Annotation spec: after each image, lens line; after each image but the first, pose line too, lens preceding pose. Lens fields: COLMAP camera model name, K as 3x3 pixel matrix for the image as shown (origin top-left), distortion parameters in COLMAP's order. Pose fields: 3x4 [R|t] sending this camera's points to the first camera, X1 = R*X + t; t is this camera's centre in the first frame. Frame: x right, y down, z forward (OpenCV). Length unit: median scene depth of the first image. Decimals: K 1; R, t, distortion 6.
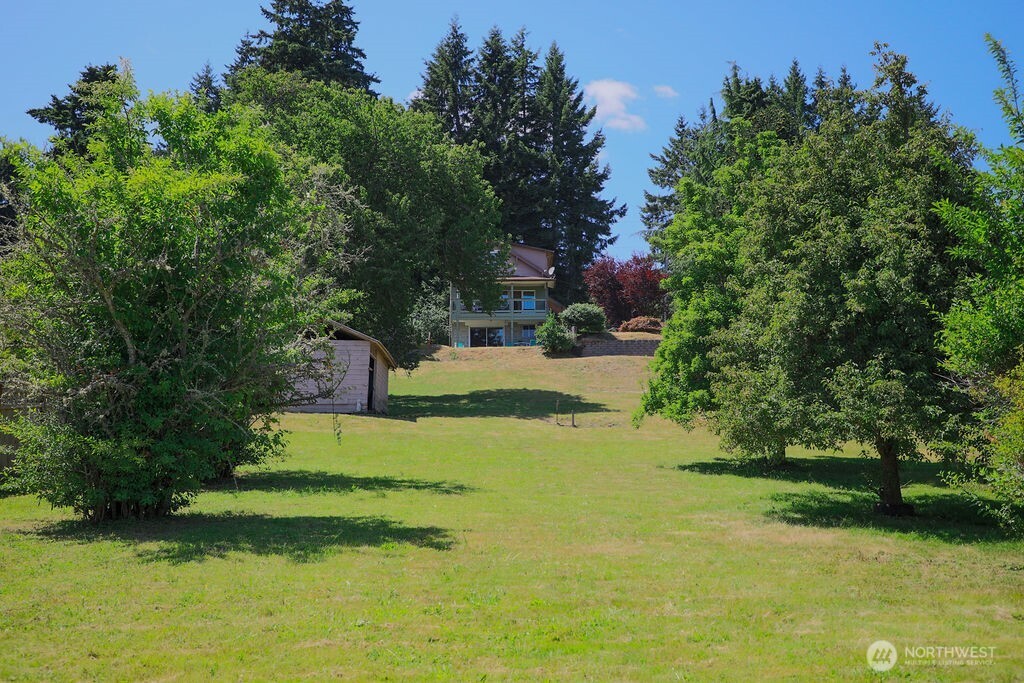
lens RADIAL K [[1003.8, 0, 511.9], [0, 1003.8, 341.6], [0, 0, 1]] dist [0.007345, 0.009798]
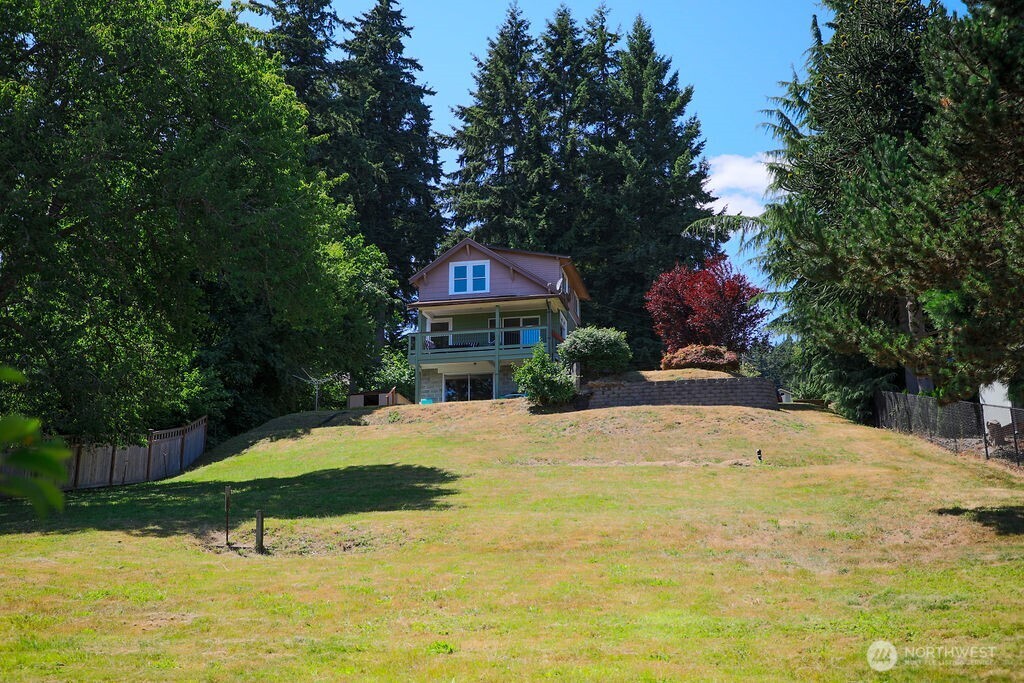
lens RADIAL K [[1003.8, 0, 511.9], [0, 1003.8, 341.6], [0, 0, 1]] dist [0.007345, 0.009798]
pose [[0.975548, -0.047964, -0.214489, 0.101109], [0.030023, 0.995831, -0.086137, 0.015352], [0.217726, 0.077592, 0.972921, 0.246949]]
